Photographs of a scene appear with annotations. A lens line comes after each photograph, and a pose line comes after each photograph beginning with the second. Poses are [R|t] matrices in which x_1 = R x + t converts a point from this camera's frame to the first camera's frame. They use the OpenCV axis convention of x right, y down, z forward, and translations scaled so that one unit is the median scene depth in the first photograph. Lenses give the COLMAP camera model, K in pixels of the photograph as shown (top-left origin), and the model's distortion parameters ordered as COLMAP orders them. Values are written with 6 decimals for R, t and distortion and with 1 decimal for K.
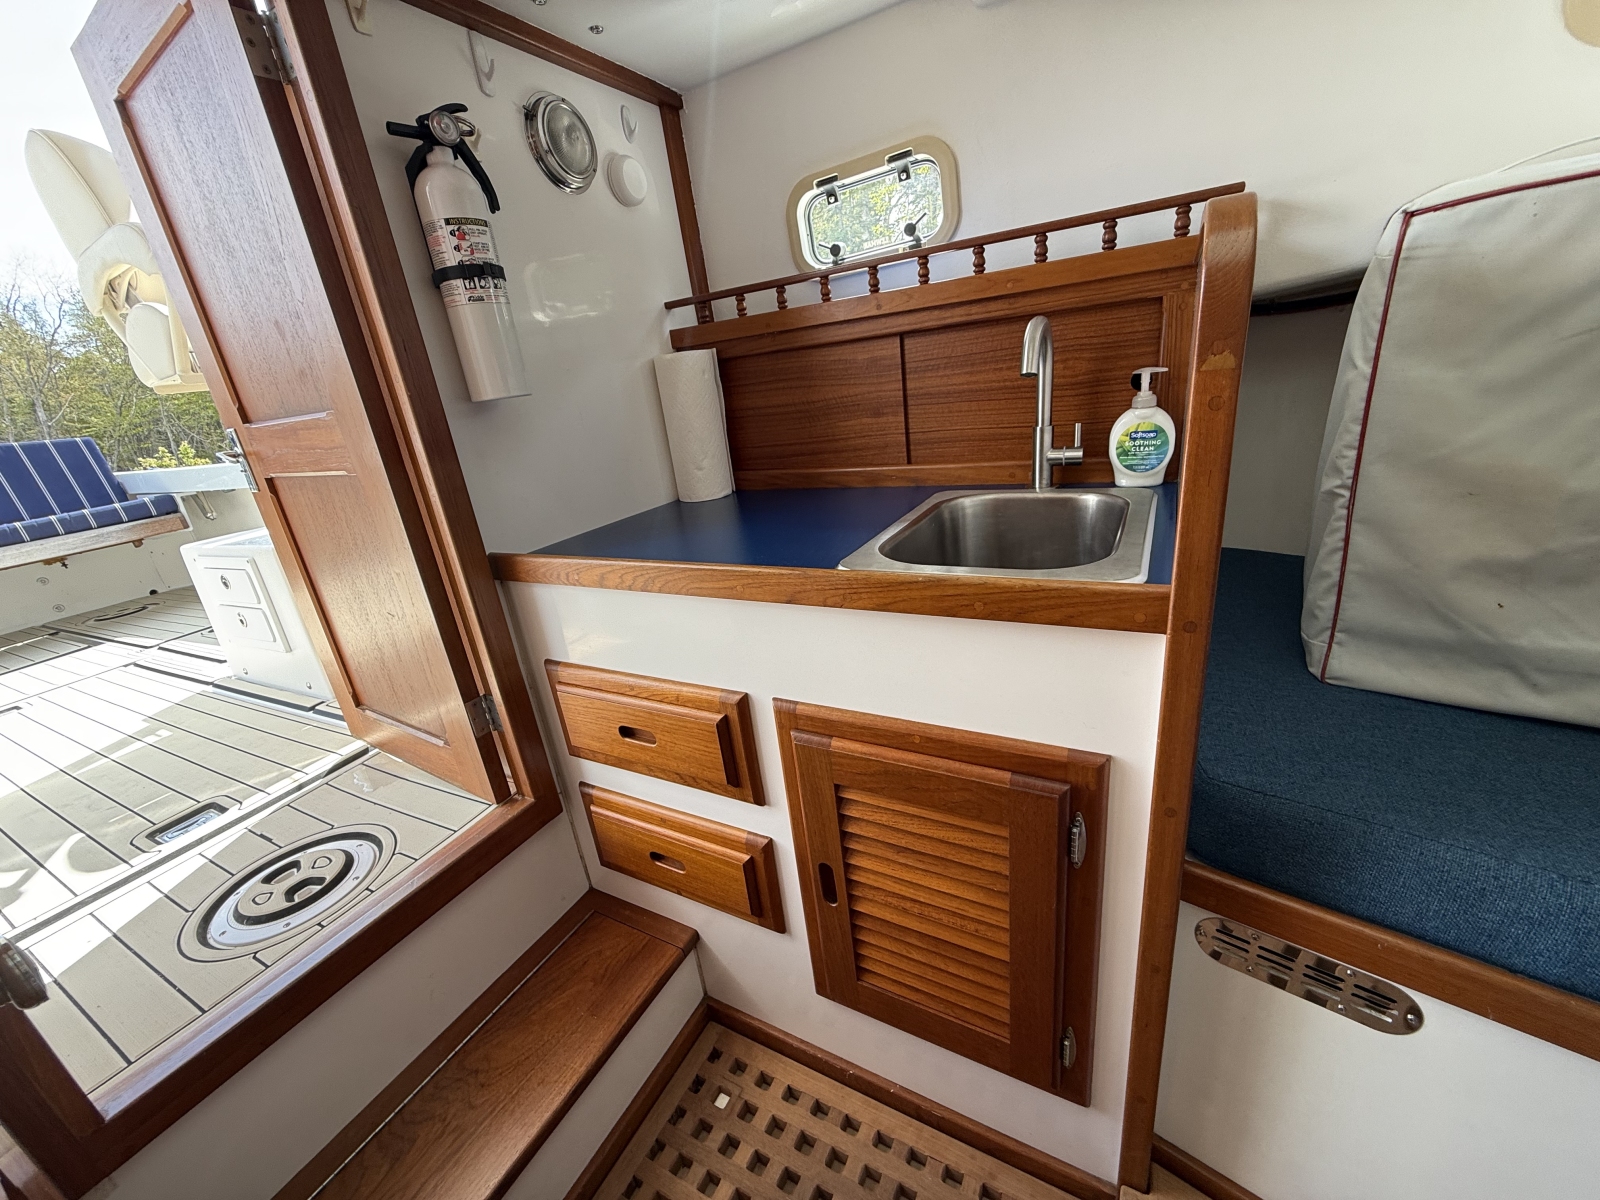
lens RADIAL K [[634.8, 0, 797.6], [0, 634.8, 598.0], [0, 0, 1]] dist [-0.001745, 0.000097]
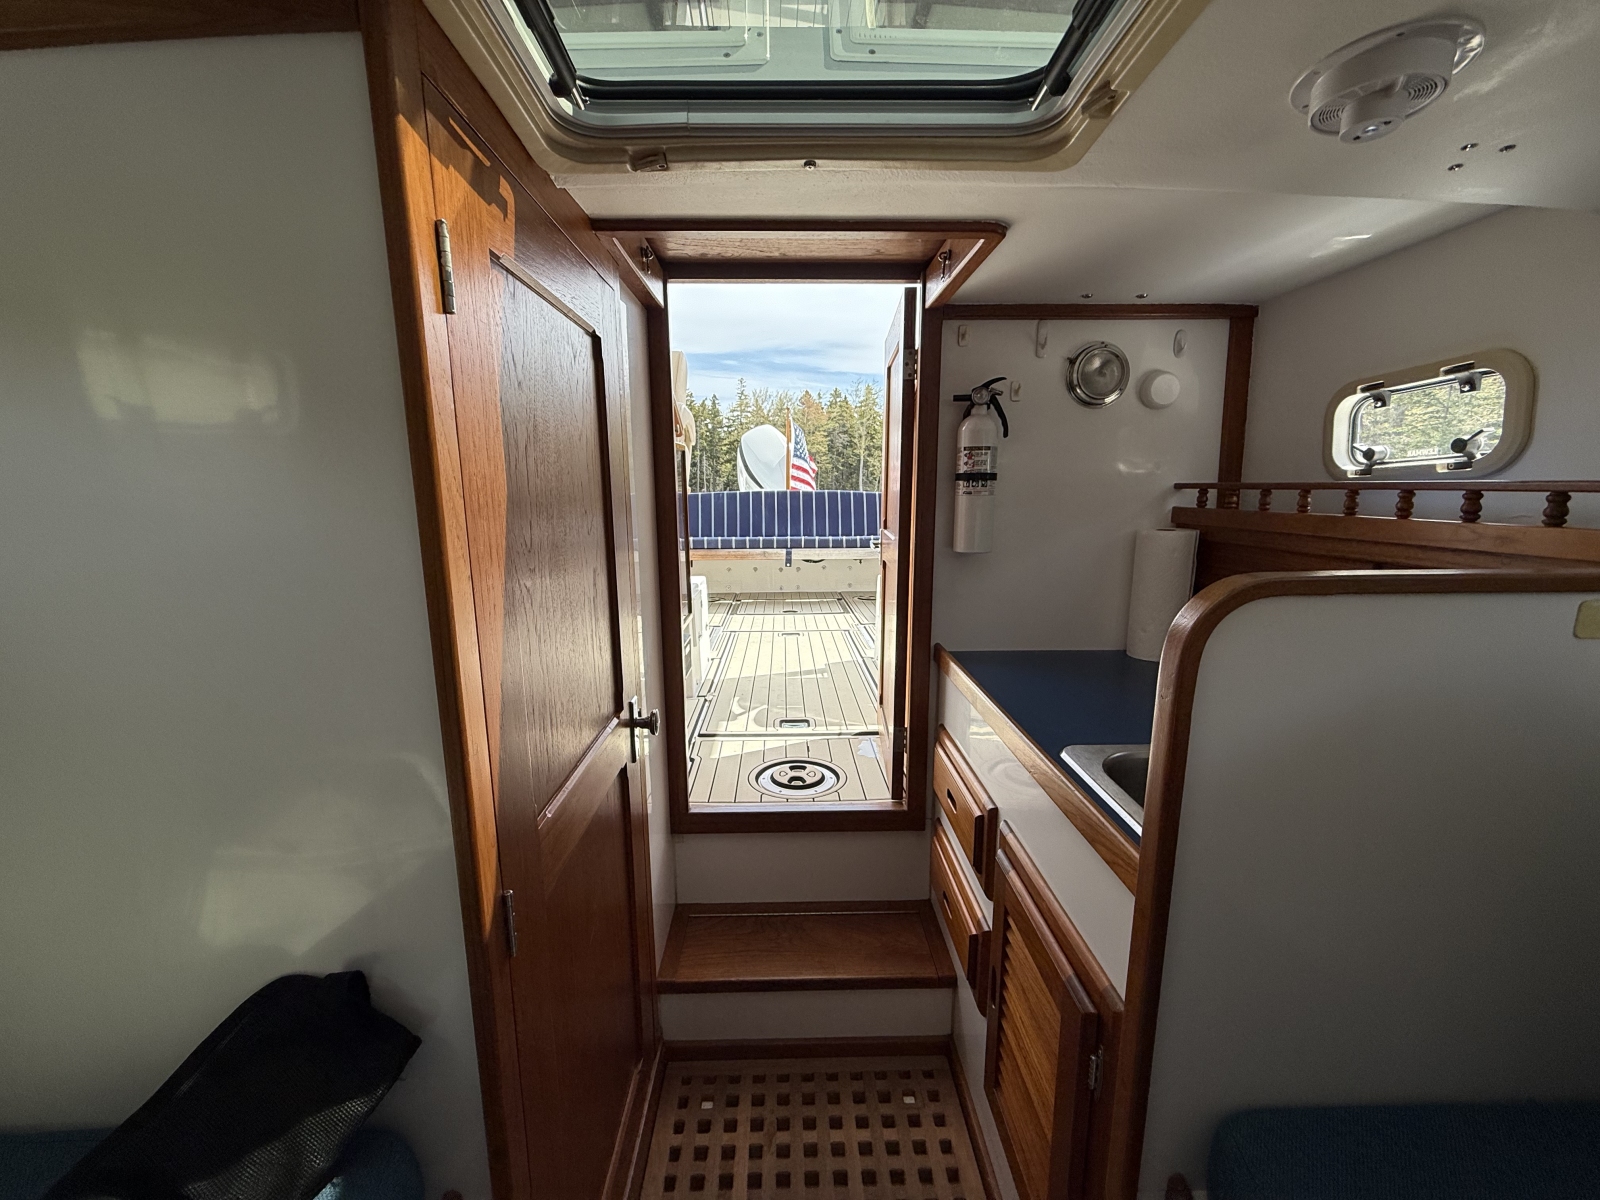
lens RADIAL K [[634.1, 0, 800.0], [0, 634.1, 600.0], [0, 0, 1]] dist [0.005845, -0.000011]
pose [[0.499829, 0.267479, -0.823788, 0.515639], [-0.347251, 0.933217, 0.092317, -0.173159], [0.793466, 0.239919, 0.559331, -0.121538]]
